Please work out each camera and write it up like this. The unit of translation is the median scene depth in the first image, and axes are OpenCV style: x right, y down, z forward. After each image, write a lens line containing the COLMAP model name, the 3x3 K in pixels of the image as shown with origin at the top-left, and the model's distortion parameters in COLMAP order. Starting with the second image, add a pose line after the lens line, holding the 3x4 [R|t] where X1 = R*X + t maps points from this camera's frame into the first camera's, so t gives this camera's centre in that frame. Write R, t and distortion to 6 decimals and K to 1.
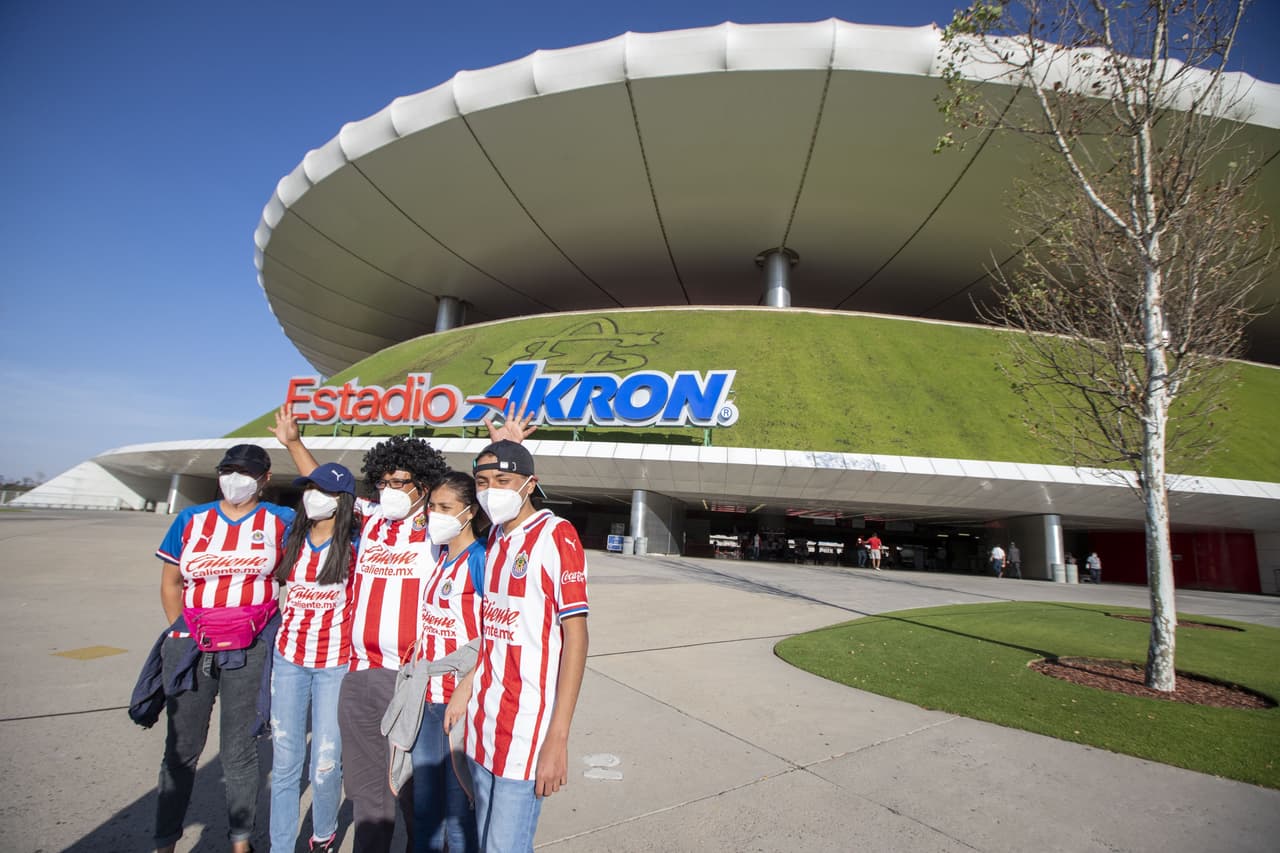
lens RADIAL K [[545.8, 0, 659.7], [0, 545.8, 435.0], [0, 0, 1]] dist [-0.040988, -0.000140]
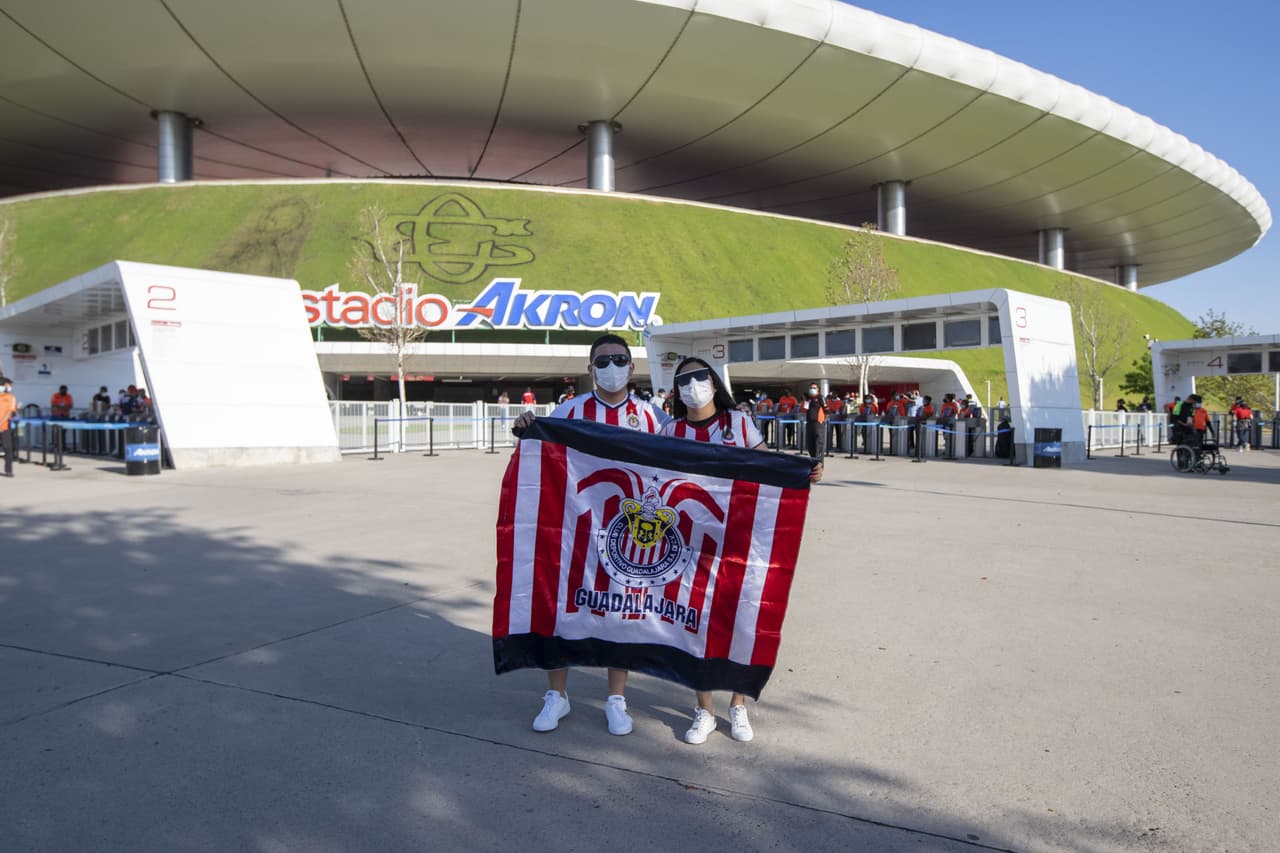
lens RADIAL K [[1007.3, 0, 637.6], [0, 1007.3, 420.6], [0, 0, 1]] dist [-0.014346, 0.055040]
pose [[0.884106, -0.063317, 0.462976, -1.012033], [-0.030224, 0.980954, 0.191872, -0.252252], [-0.466308, -0.183628, 0.865354, -1.197266]]
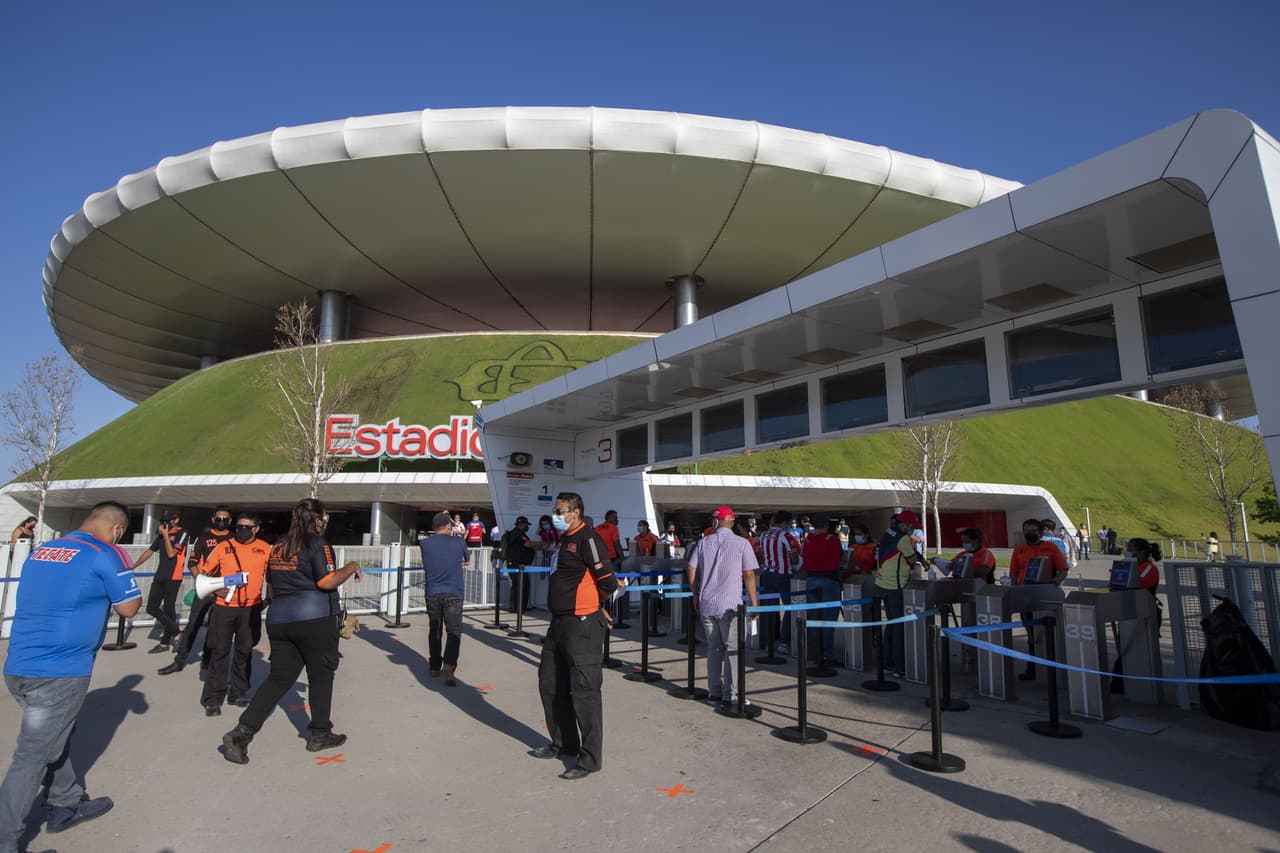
lens RADIAL K [[751.0, 0, 634.5], [0, 751.0, 423.7], [0, 0, 1]] dist [-0.049515, 0.021966]
pose [[0.958136, -0.013302, 0.286003, -0.539142], [0.003007, 0.999333, 0.036404, -0.152084], [-0.286297, -0.034020, 0.957537, -0.733308]]
